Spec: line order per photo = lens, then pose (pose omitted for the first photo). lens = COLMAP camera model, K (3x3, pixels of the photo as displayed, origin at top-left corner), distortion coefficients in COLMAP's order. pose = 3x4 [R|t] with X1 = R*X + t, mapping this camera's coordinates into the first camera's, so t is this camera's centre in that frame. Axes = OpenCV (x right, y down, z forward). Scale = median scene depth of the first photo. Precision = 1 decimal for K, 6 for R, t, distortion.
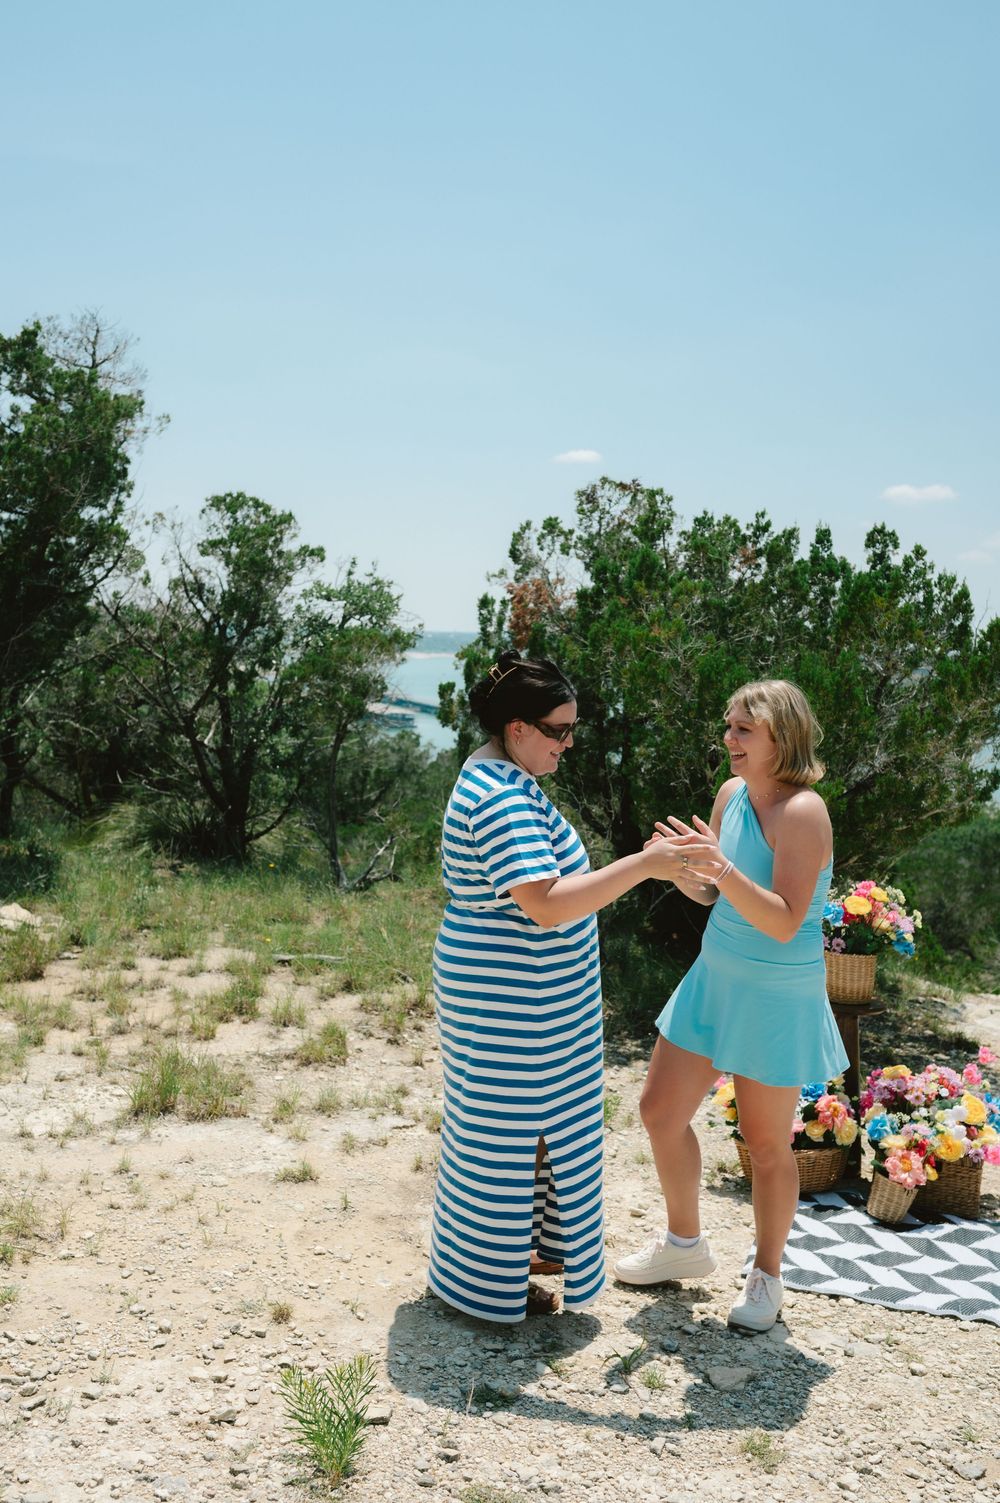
lens RADIAL K [[1422.9, 0, 507.8], [0, 1422.9, 744.4], [0, 0, 1]] dist [-0.001525, 0.001569]
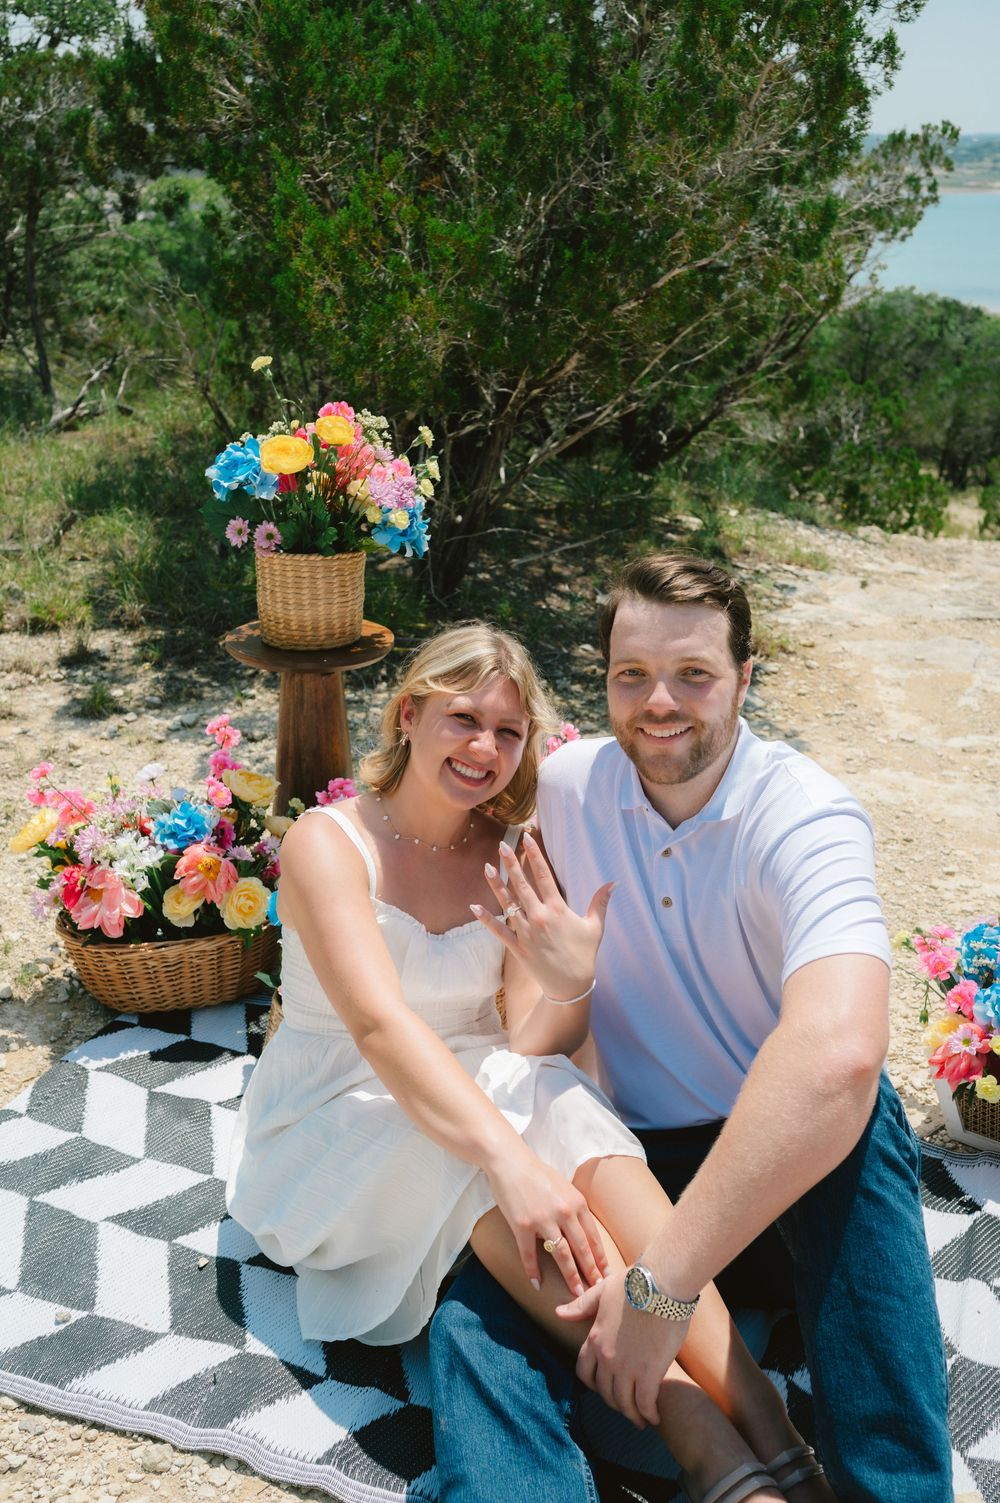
lens RADIAL K [[1413.1, 0, 501.0], [0, 1413.1, 742.2], [0, 0, 1]] dist [-0.007275, 0.008955]
pose [[0.997868, -0.013410, -0.063867, 0.222694], [0.033292, 0.946342, 0.321447, 0.034614], [0.056129, -0.322888, 0.944771, 0.334085]]
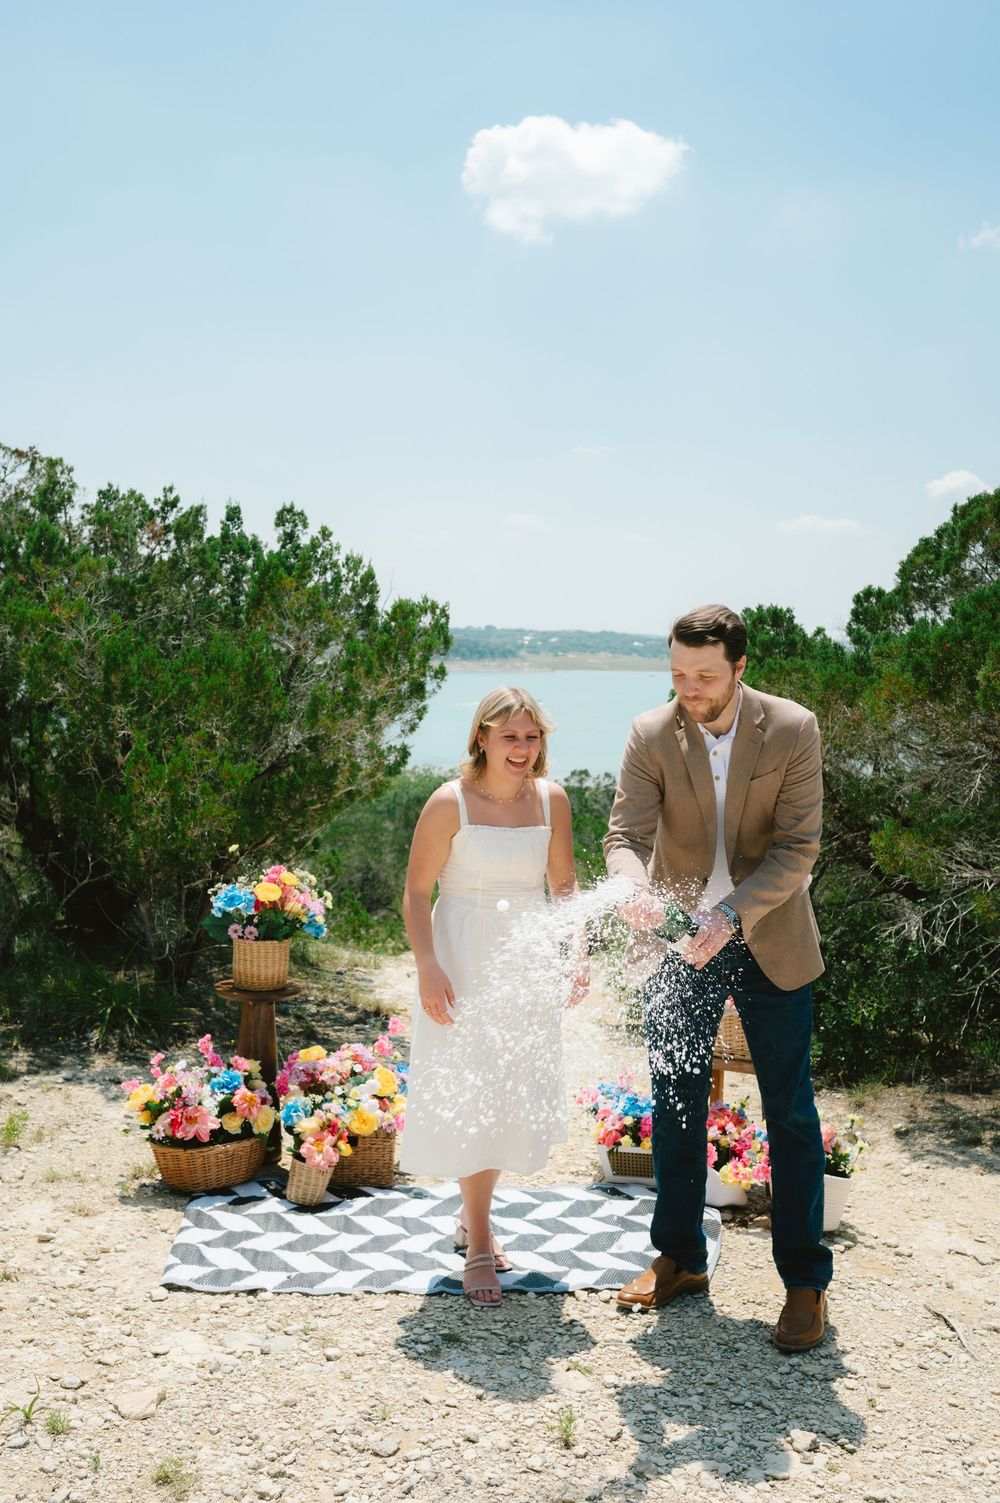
lens RADIAL K [[1422.9, 0, 507.8], [0, 1422.9, 744.4], [0, 0, 1]] dist [-0.001525, 0.001569]
pose [[0.922768, -0.033806, 0.383870, 0.013507], [0.025817, 0.999330, 0.025948, -0.007092], [-0.384490, -0.014034, 0.923023, 0.012161]]
